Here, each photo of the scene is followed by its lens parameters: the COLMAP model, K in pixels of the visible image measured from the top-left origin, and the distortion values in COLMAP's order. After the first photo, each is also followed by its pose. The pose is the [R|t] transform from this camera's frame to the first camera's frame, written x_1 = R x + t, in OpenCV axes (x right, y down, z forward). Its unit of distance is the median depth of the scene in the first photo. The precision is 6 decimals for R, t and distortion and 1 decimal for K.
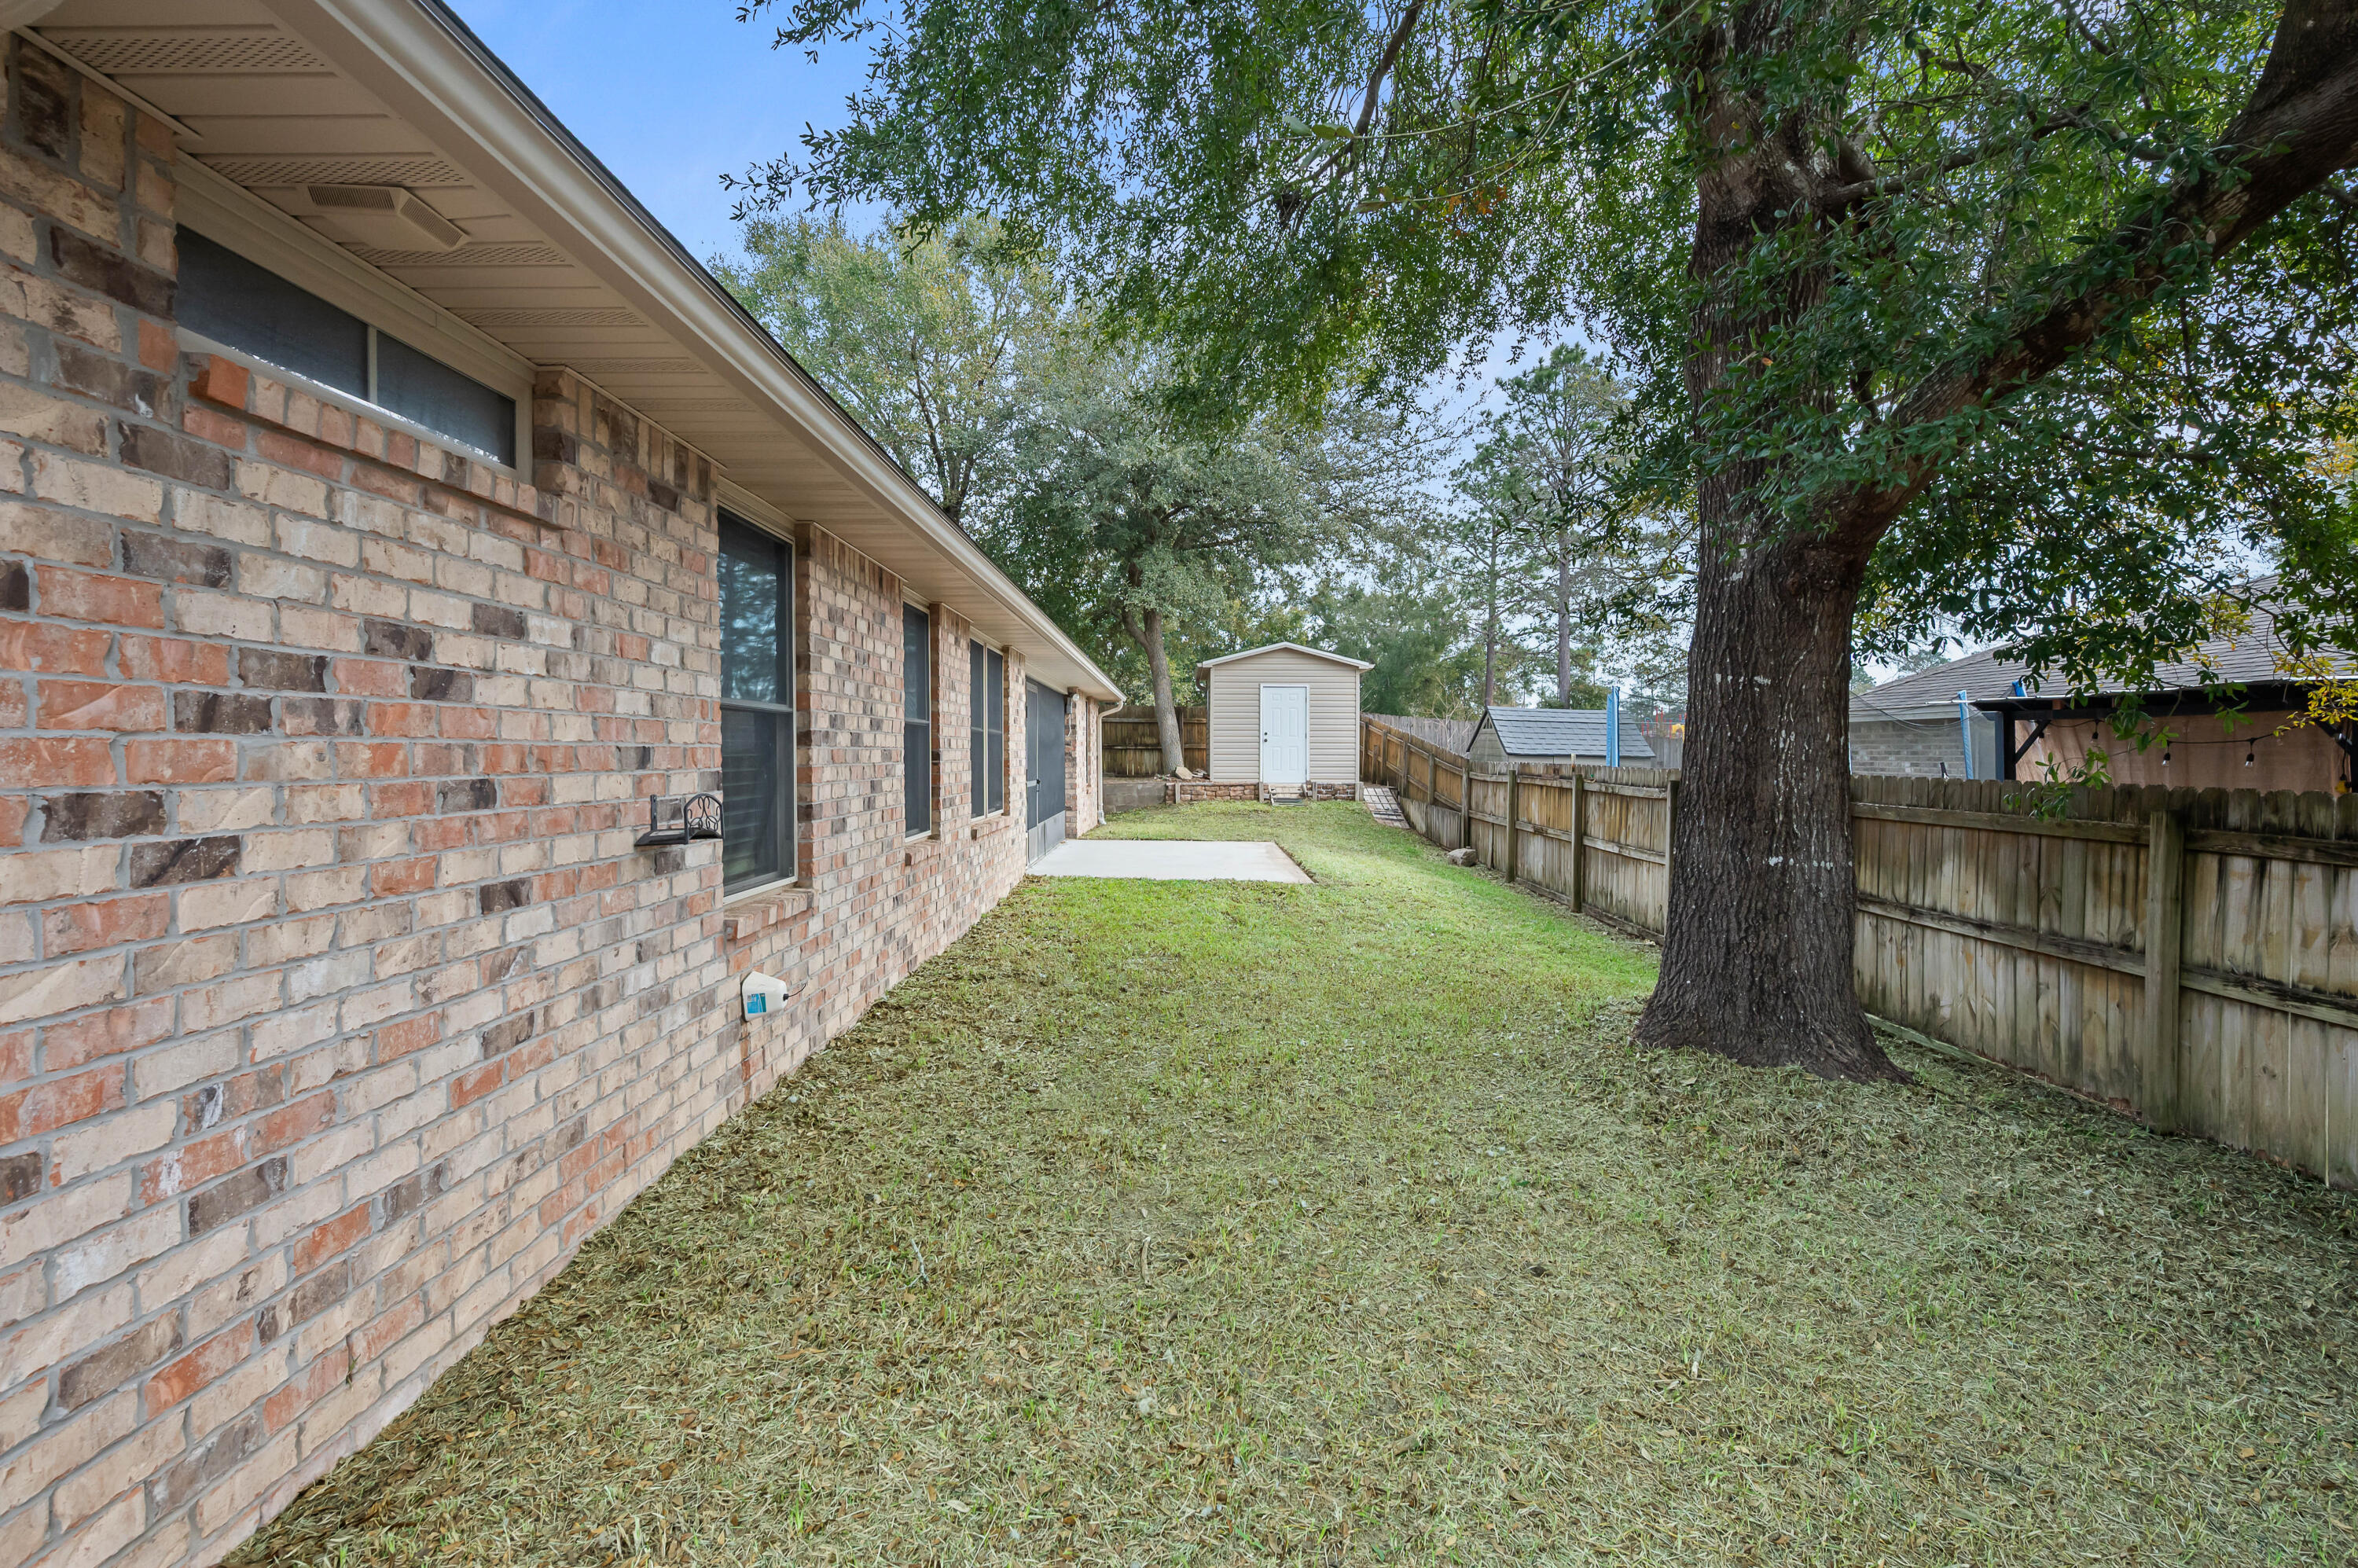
lens RADIAL K [[1092.5, 0, 1182.0], [0, 1092.5, 768.7], [0, 0, 1]] dist [0.000698, 0.000969]
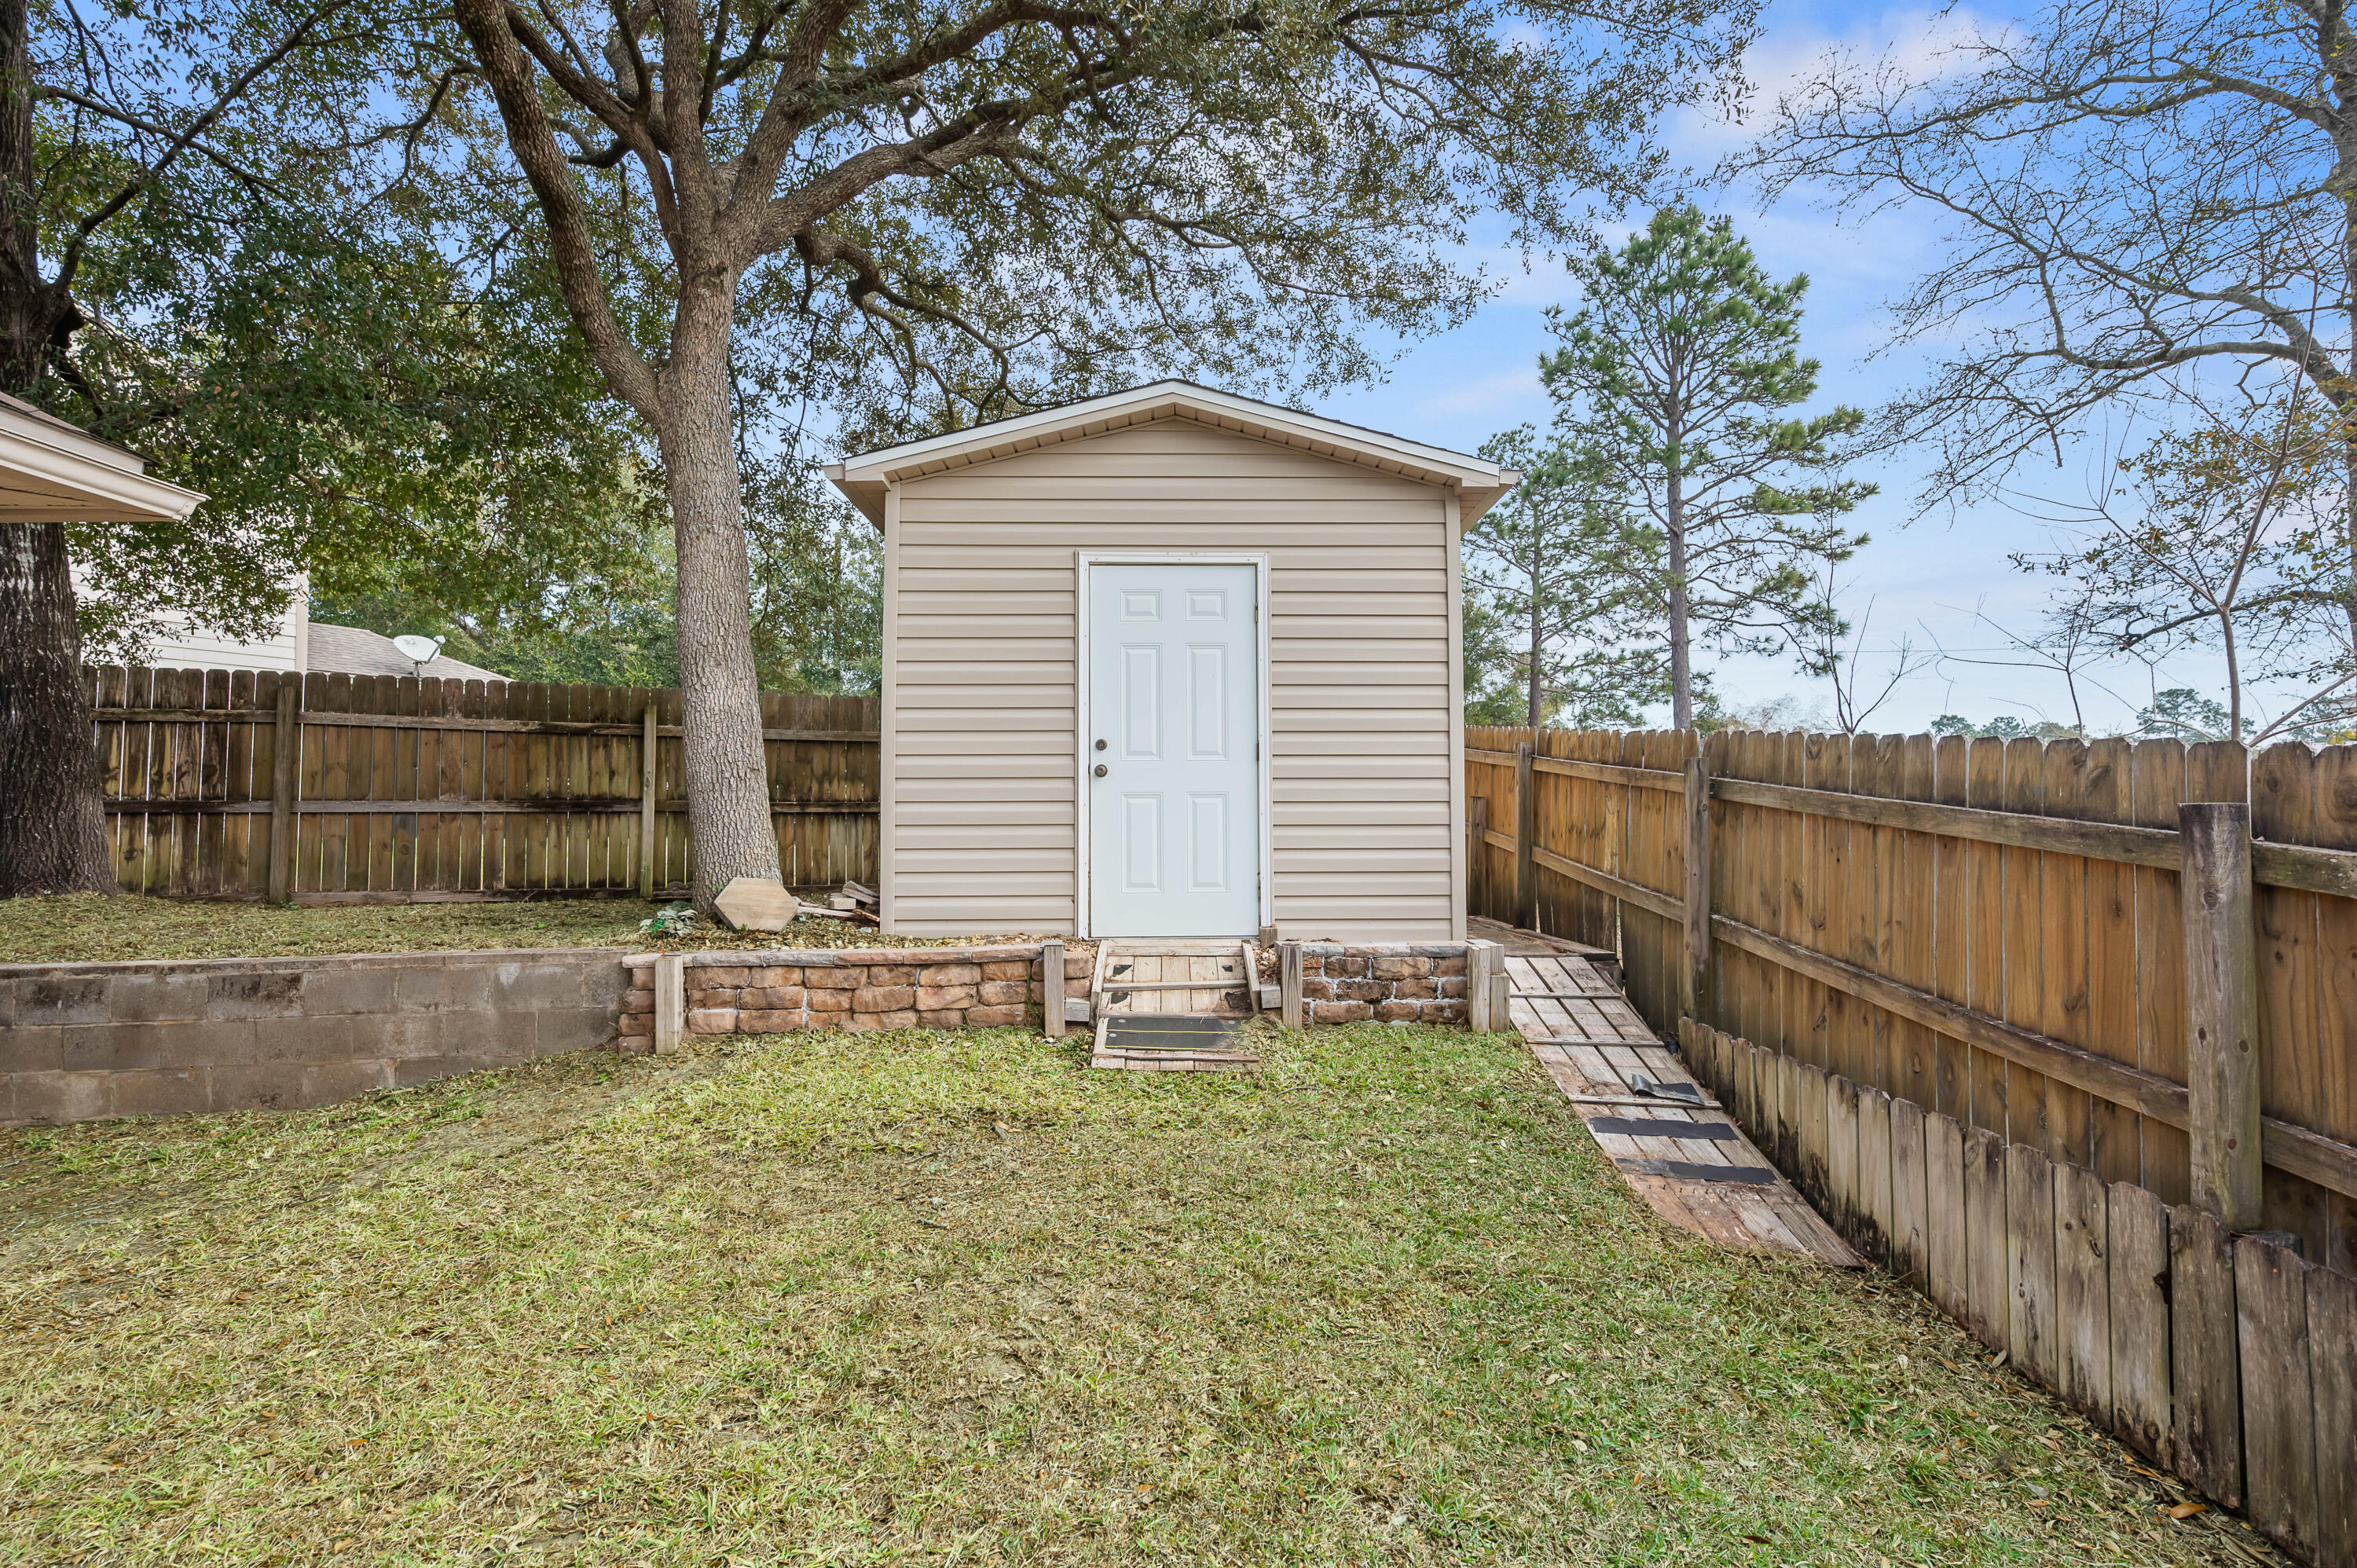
lens RADIAL K [[1092.0, 0, 1181.5], [0, 1092.0, 768.7], [0, 0, 1]] dist [0.000698, 0.000969]
pose [[0.999906, -0.002392, 0.013477, 0.721707], [0.003321, 0.997587, -0.069349, -0.067497], [-0.013279, 0.069387, 0.997501, 5.827122]]
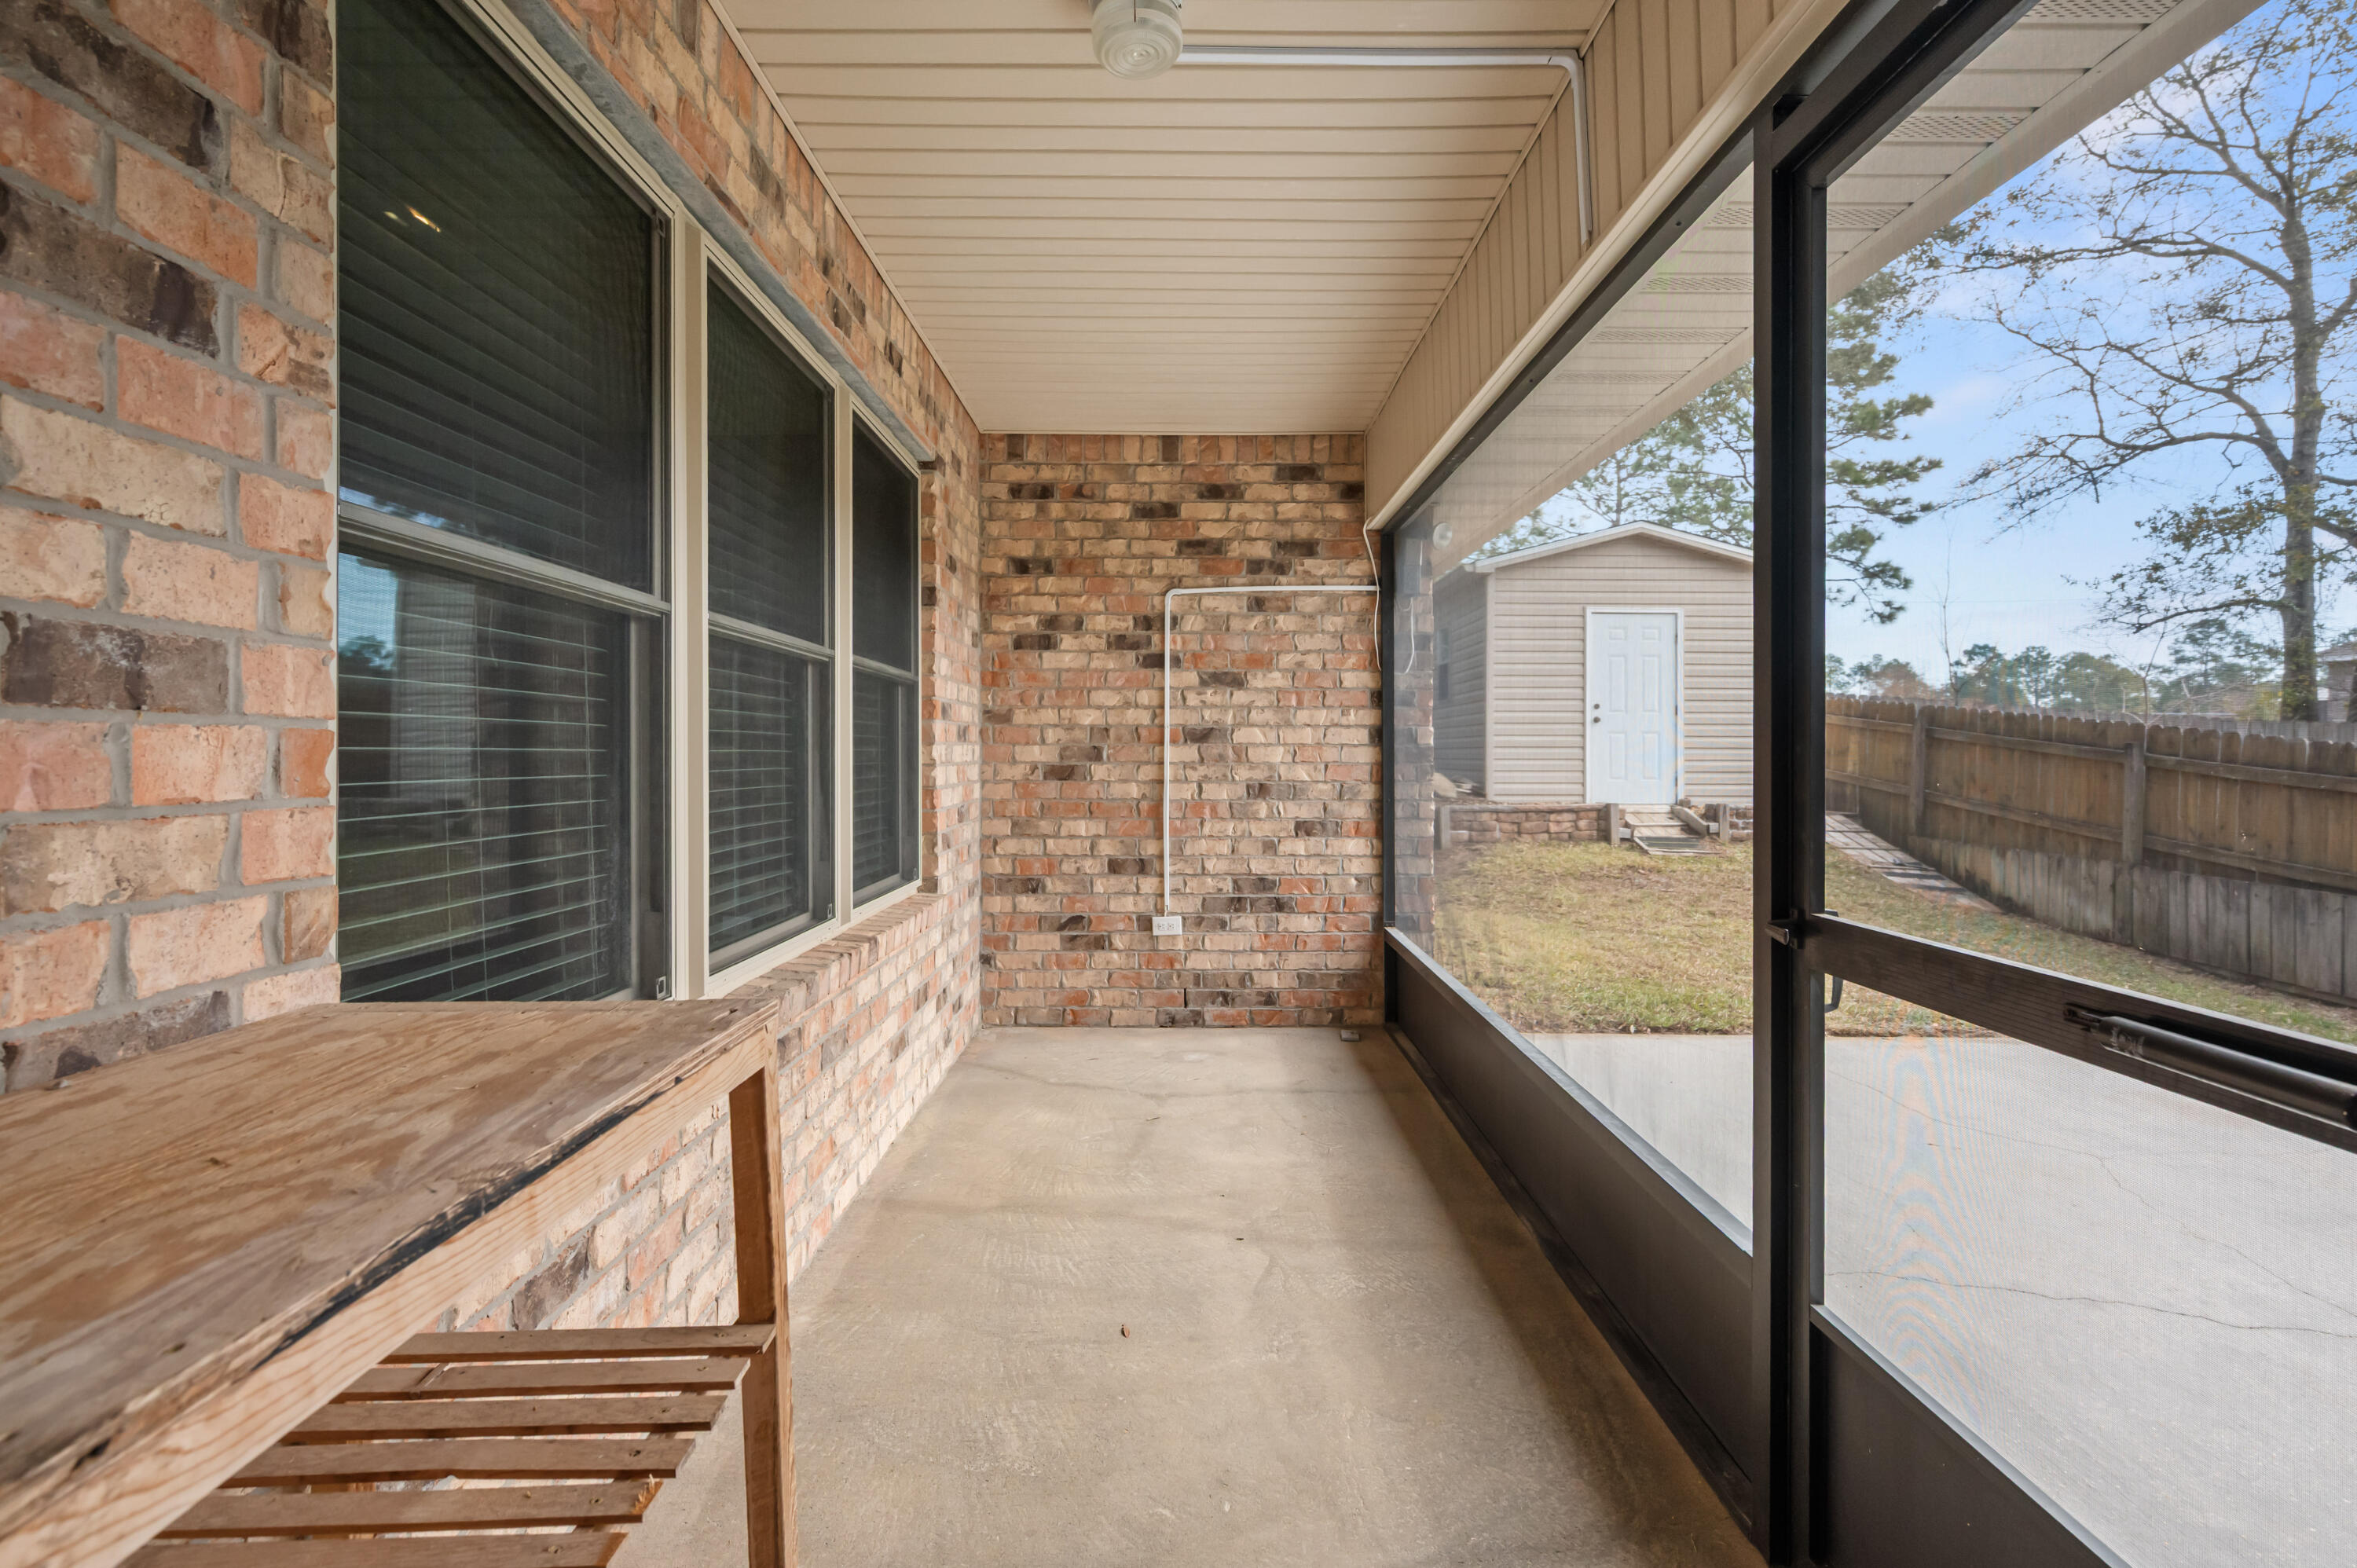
lens RADIAL K [[1100.1, 0, 1182.9], [0, 1100.1, 745.7], [0, 0, 1]] dist [0.000187, 0.000752]
pose [[0.999994, 0.002475, 0.002481, -0.902374], [-0.002425, 0.999794, -0.020169, -0.026041], [-0.002531, 0.020163, 0.999793, 3.864249]]
